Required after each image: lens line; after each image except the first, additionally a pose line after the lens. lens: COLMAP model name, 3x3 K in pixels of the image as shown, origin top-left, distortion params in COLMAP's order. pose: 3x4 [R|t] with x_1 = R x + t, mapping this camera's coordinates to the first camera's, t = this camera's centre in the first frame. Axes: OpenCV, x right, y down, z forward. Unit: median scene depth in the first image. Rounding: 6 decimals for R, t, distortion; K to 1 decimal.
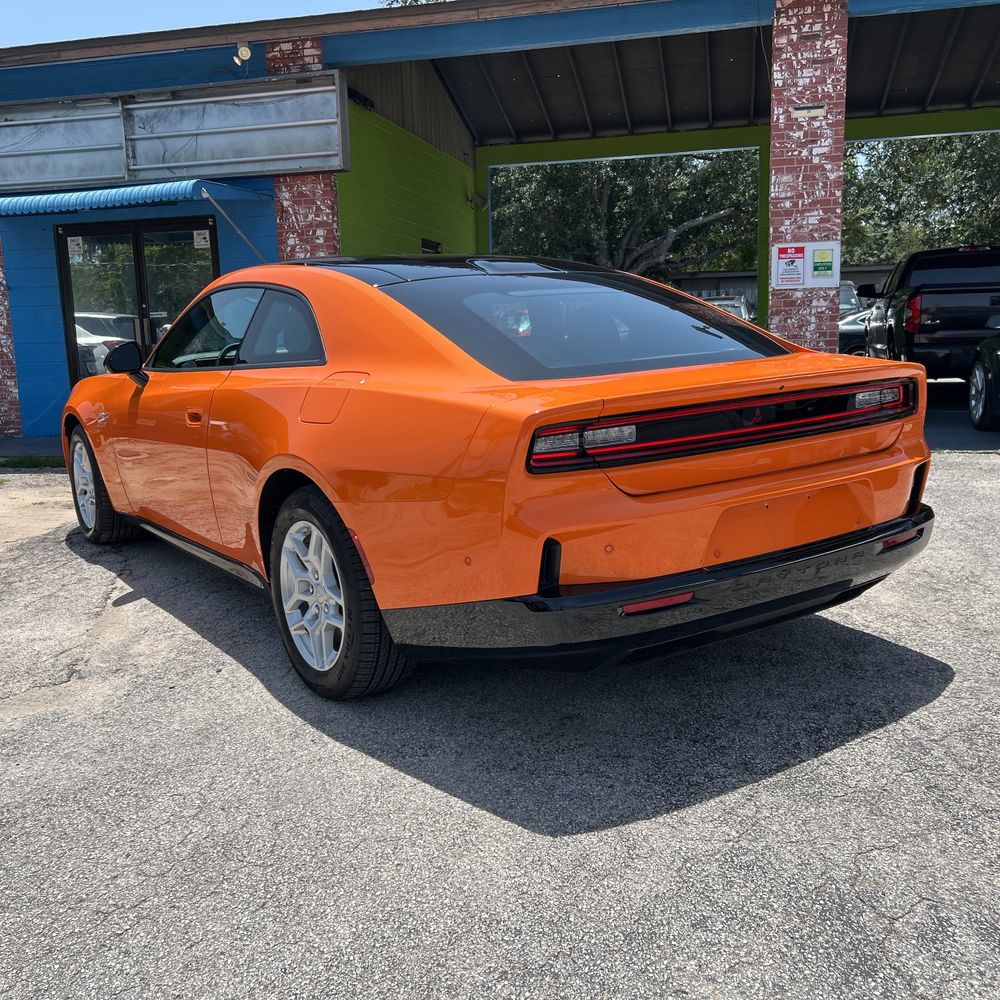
lens RADIAL K [[1006.1, 0, 495.1], [0, 1006.1, 481.9], [0, 0, 1]] dist [0.012888, 0.000000]
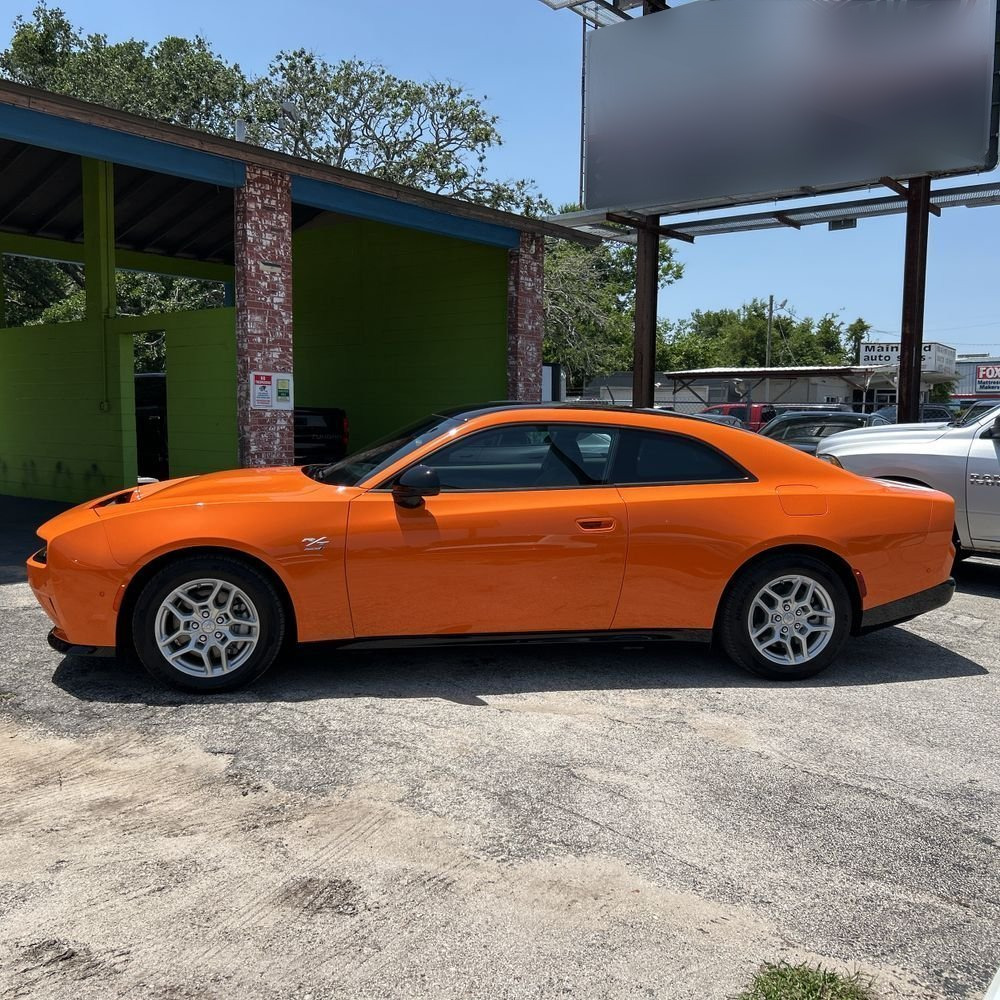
lens RADIAL K [[1000.5, 0, 500.0], [0, 1000.5, 497.3], [0, 0, 1]] dist [0.046148, 0.000000]
pose [[0.434430, -0.037662, 0.899918, -0.663209], [0.110480, 0.993809, -0.011742, -0.043039], [-0.893904, 0.104524, 0.435902, 0.240740]]
